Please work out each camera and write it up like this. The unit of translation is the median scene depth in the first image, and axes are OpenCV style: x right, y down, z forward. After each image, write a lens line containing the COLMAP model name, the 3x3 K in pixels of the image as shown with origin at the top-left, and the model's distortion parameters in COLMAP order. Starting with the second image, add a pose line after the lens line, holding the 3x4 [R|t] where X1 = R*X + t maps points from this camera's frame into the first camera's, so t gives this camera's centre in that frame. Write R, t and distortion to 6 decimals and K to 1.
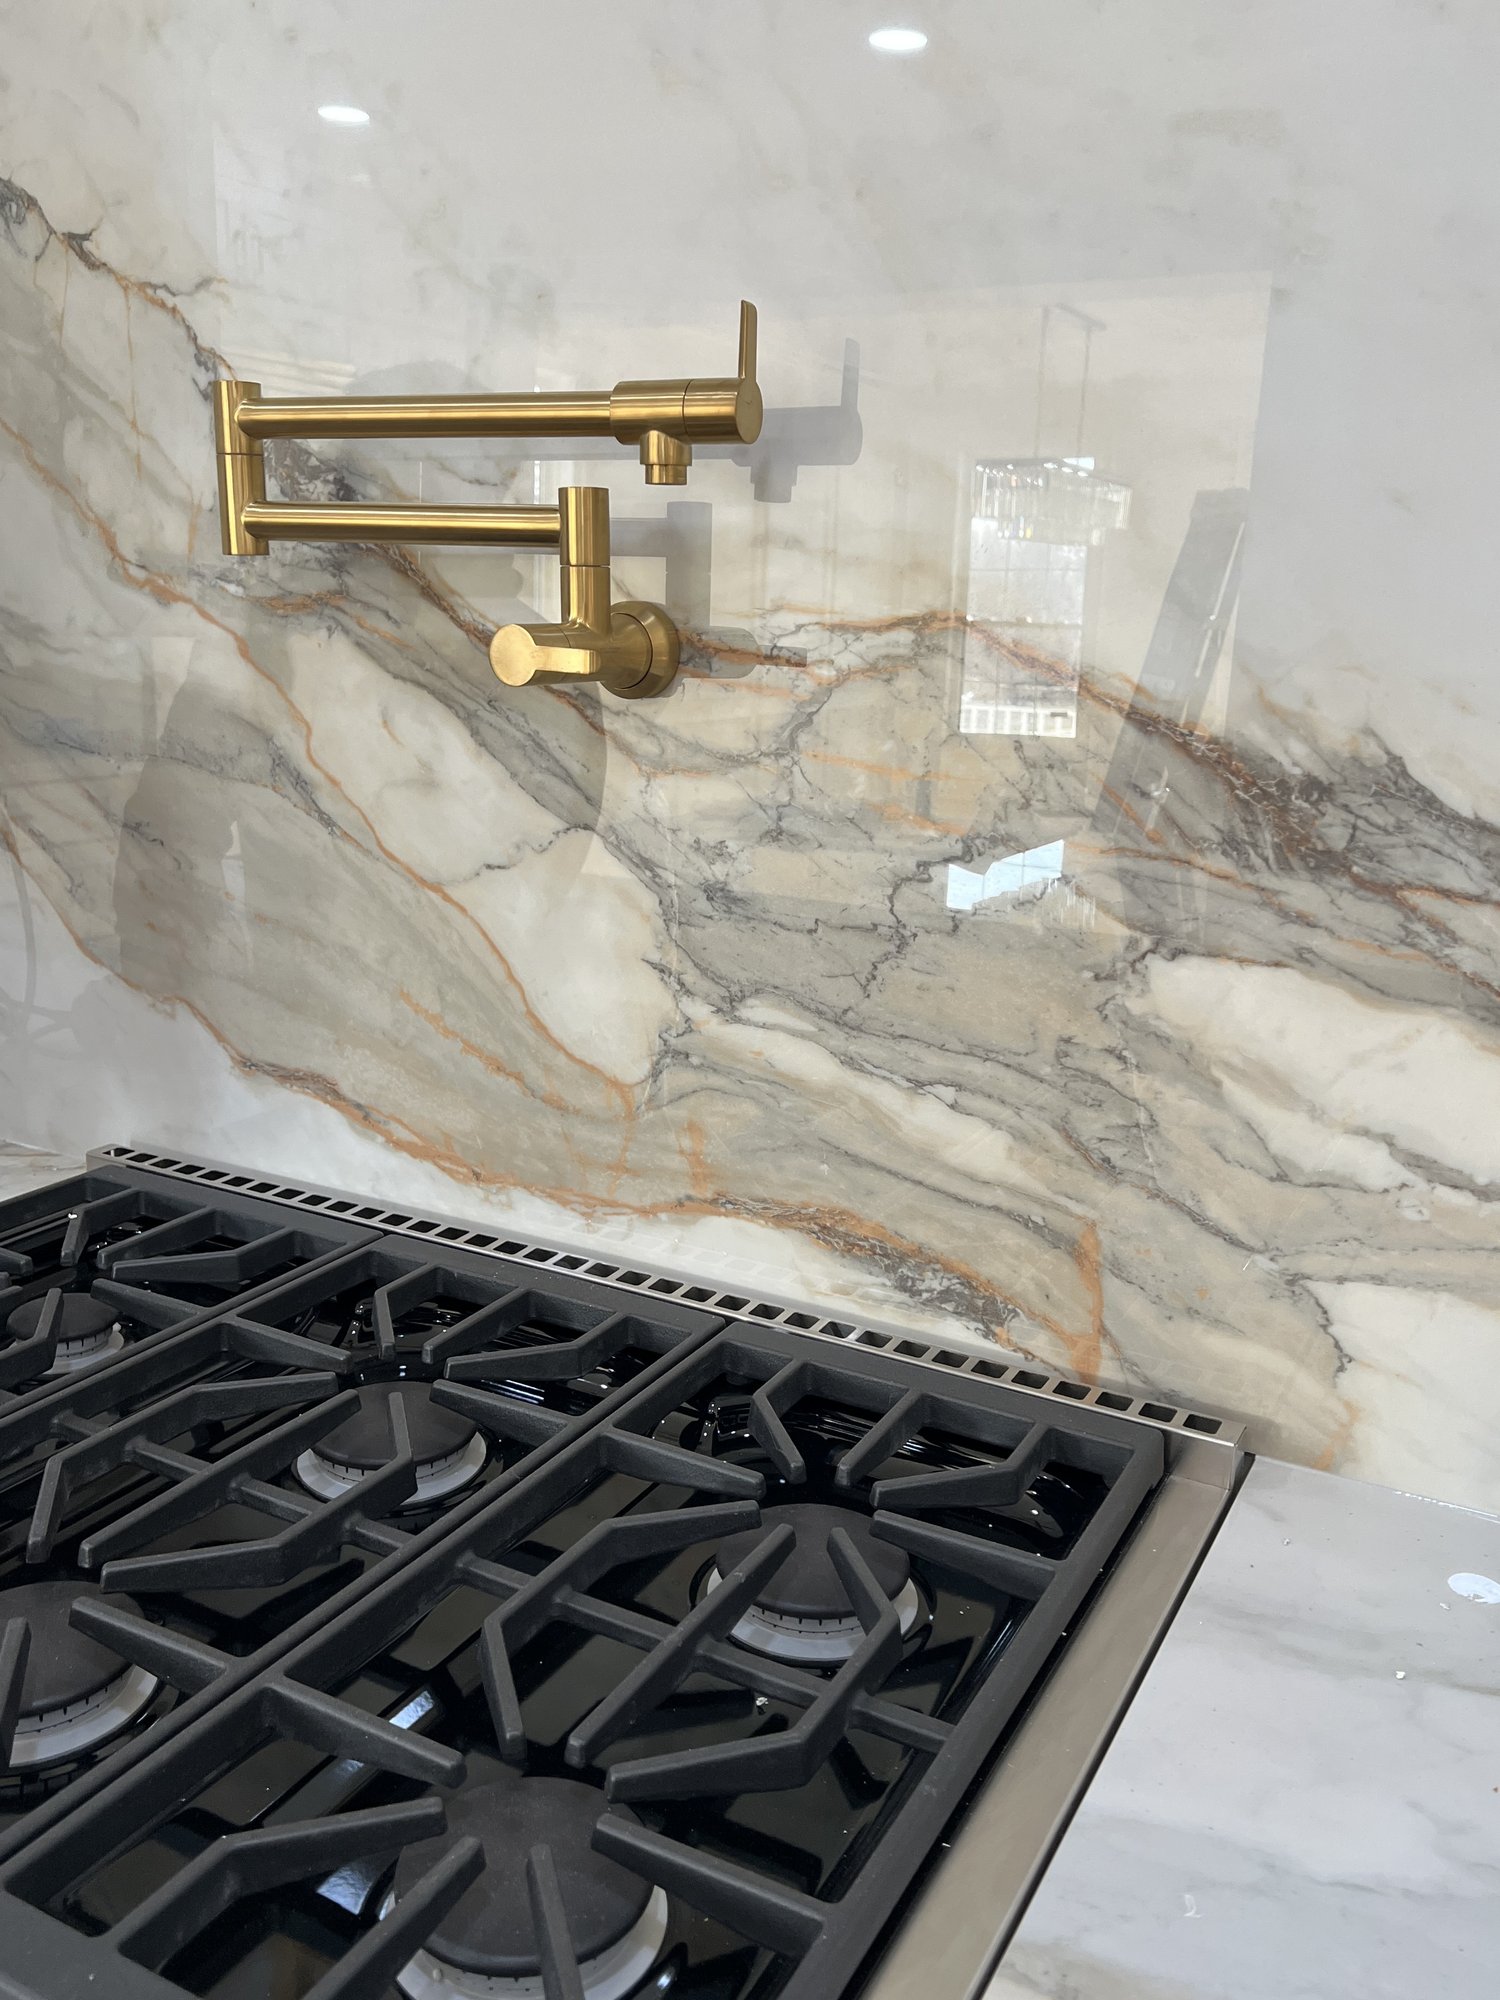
lens RADIAL K [[1688.7, 0, 746.7], [0, 1688.7, 1004.2], [0, 0, 1]] dist [0.077687, 0.001119]
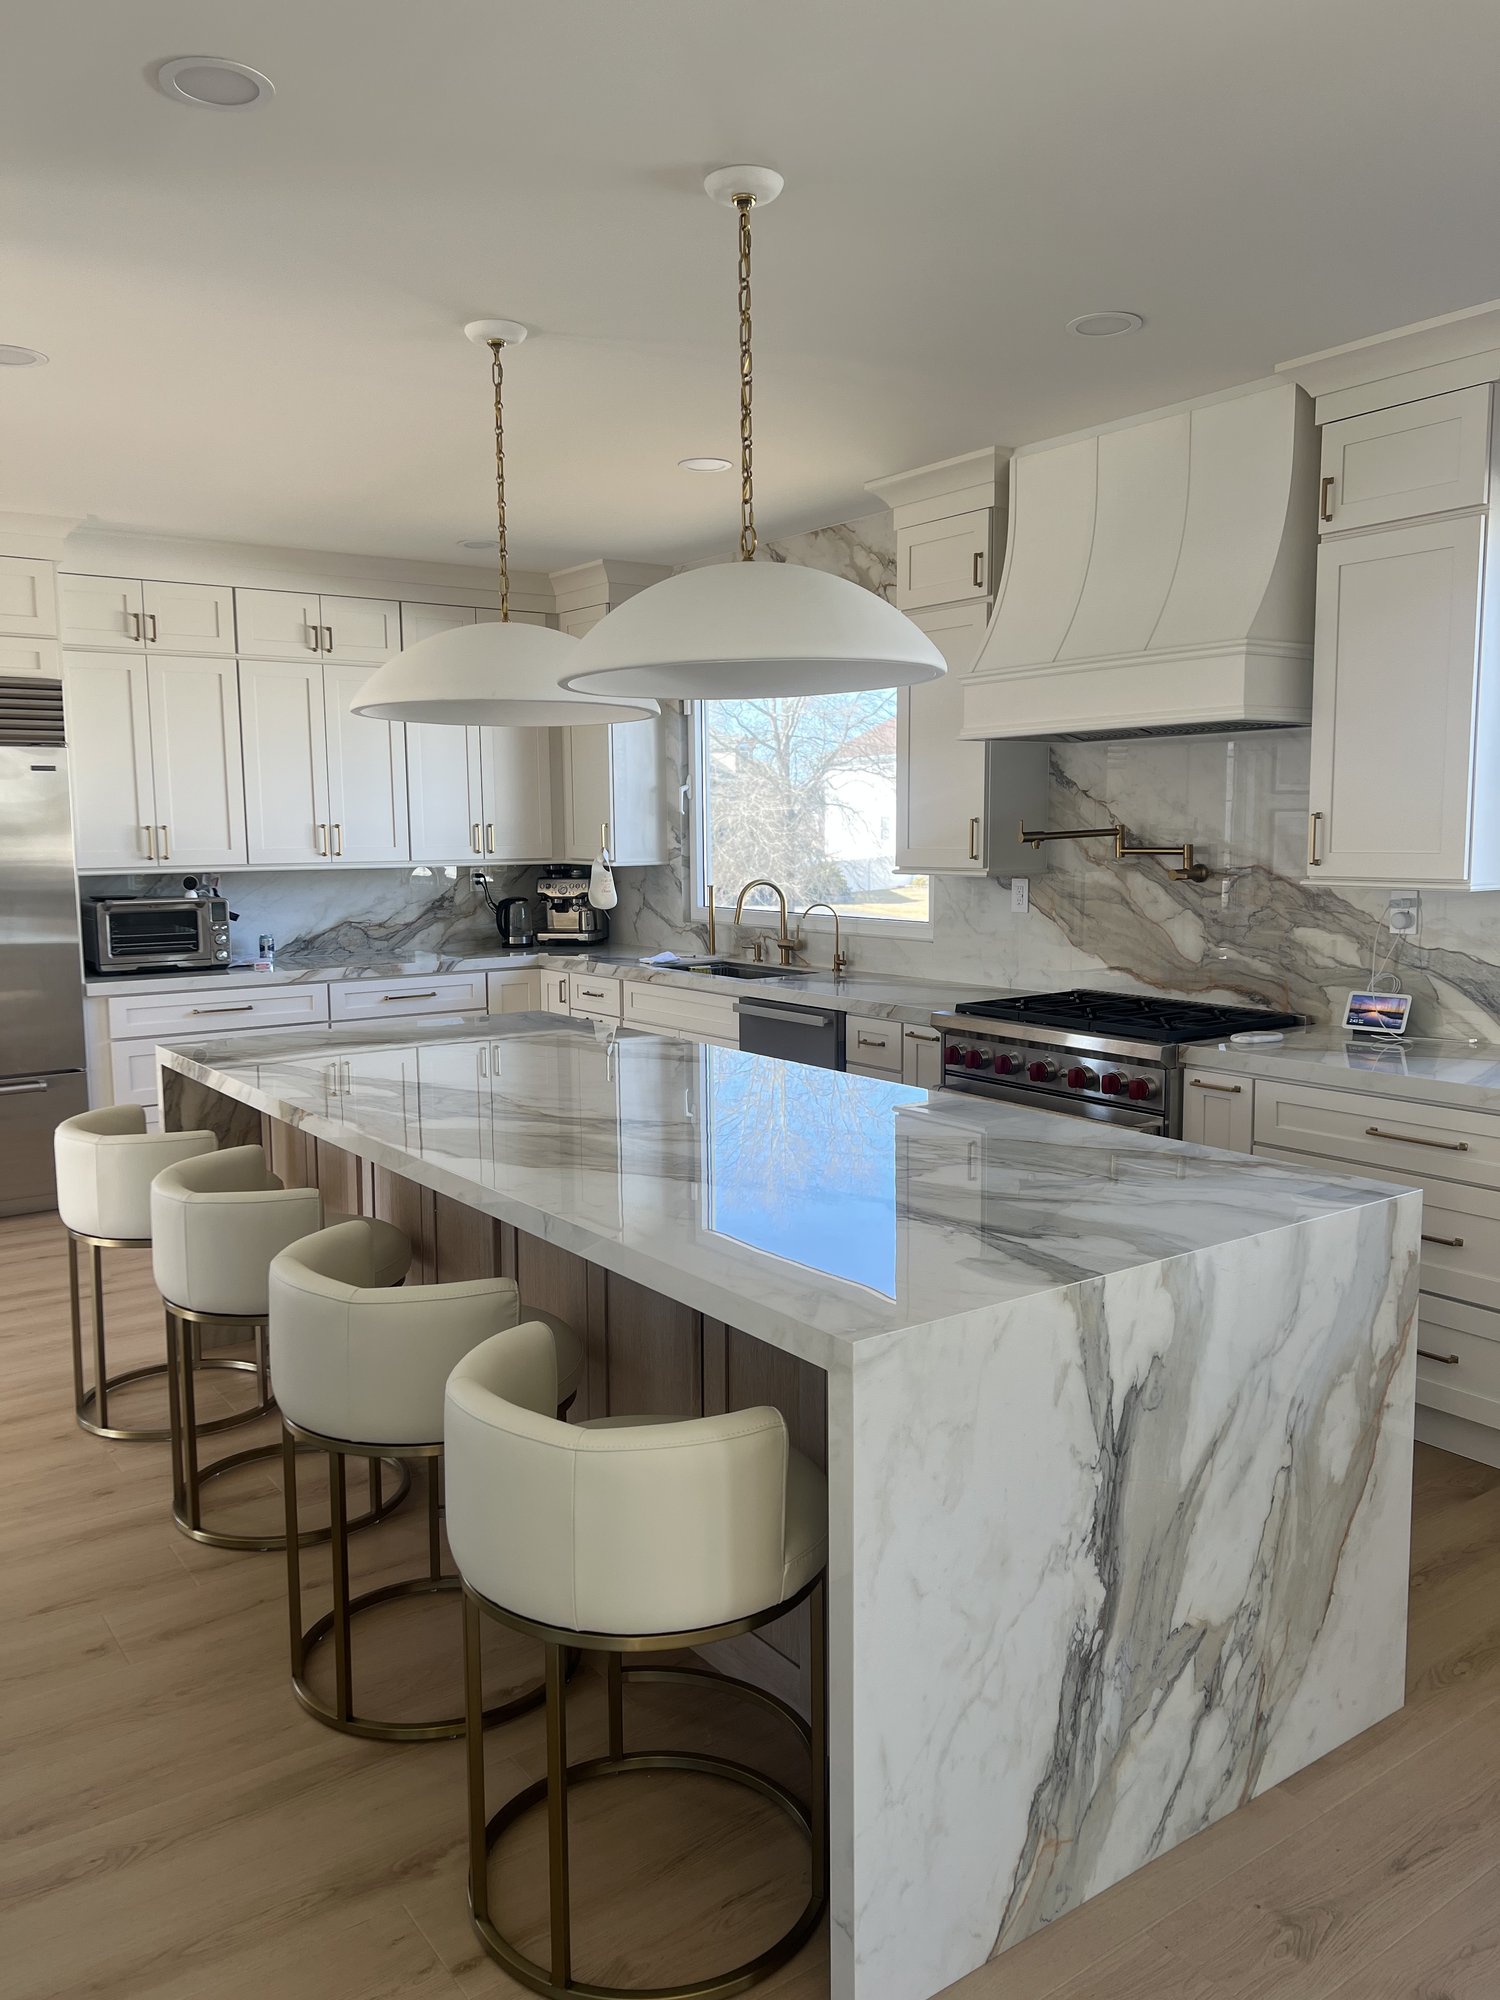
lens RADIAL K [[1506.0, 0, 745.5], [0, 1506.0, 996.9], [0, 0, 1]] dist [0.005092, 0.000169]
pose [[0.905768, 0.012339, -0.423595, 0.608874], [-0.063293, 0.992303, -0.106433, 0.711363], [0.419021, 0.123214, 0.899577, -3.510046]]
